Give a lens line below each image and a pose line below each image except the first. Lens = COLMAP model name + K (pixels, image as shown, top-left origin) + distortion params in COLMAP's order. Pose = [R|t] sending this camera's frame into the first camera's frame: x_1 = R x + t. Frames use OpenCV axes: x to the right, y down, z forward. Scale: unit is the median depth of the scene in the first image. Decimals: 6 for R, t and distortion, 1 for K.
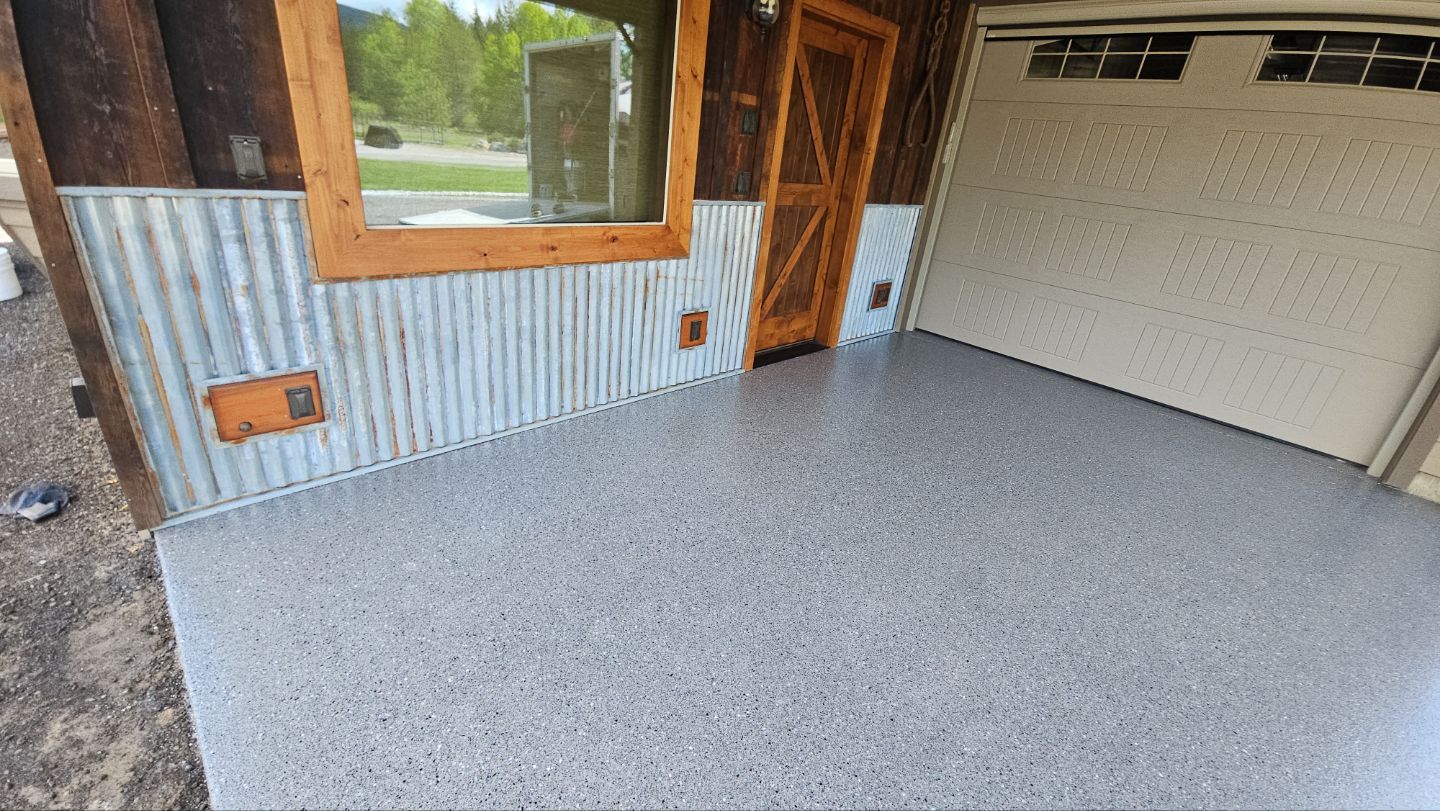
lens RADIAL K [[585.8, 0, 716.1], [0, 585.8, 403.5], [0, 0, 1]] dist [0.009148, -0.006371]
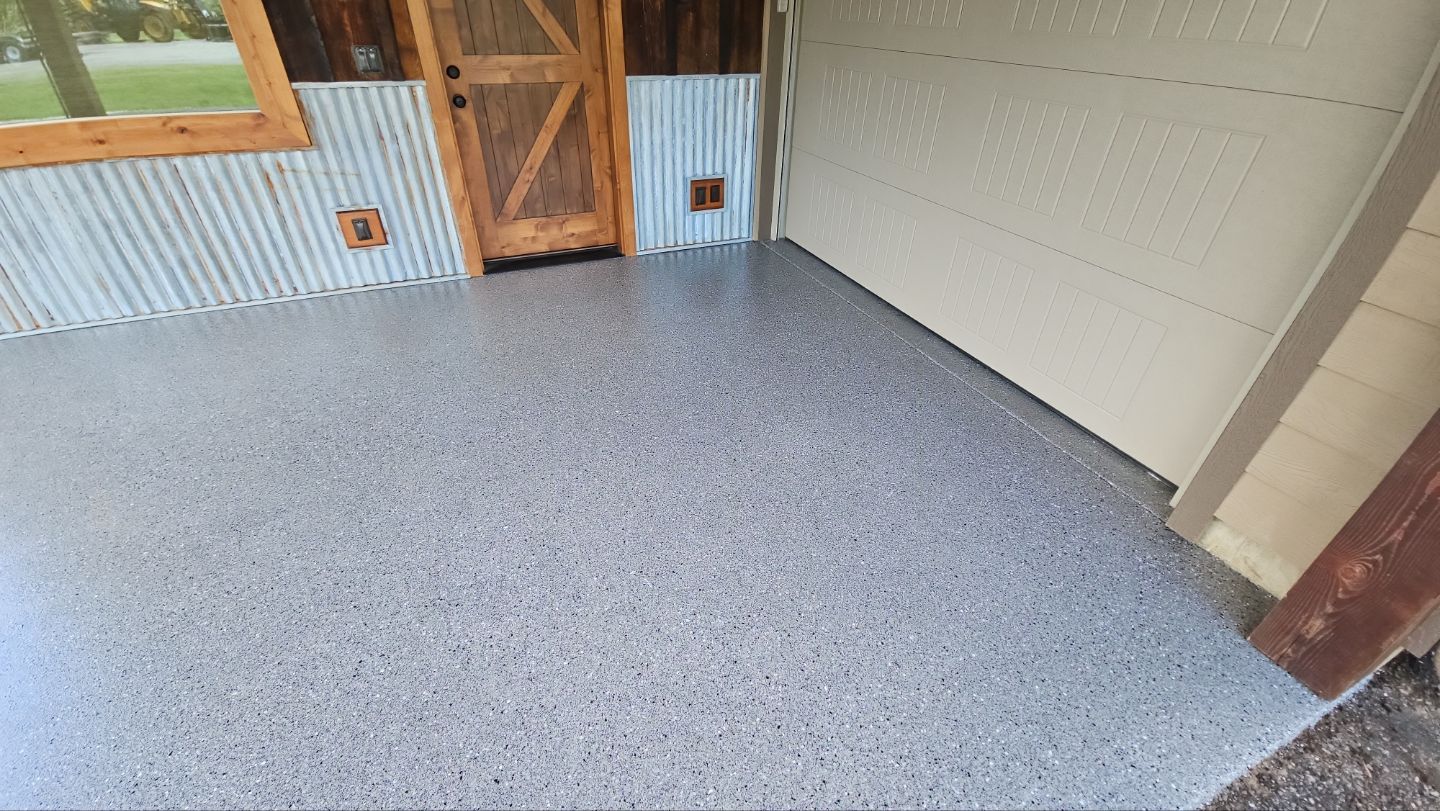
lens RADIAL K [[585.8, 0, 713.6], [0, 585.8, 399.7], [0, 0, 1]] dist [0.009148, -0.006371]
pose [[0.928060, 0.127697, -0.349855, 0.999973], [-0.073779, 0.983802, 0.163374, -0.056914], [0.365051, -0.125809, 0.922448, 0.332519]]
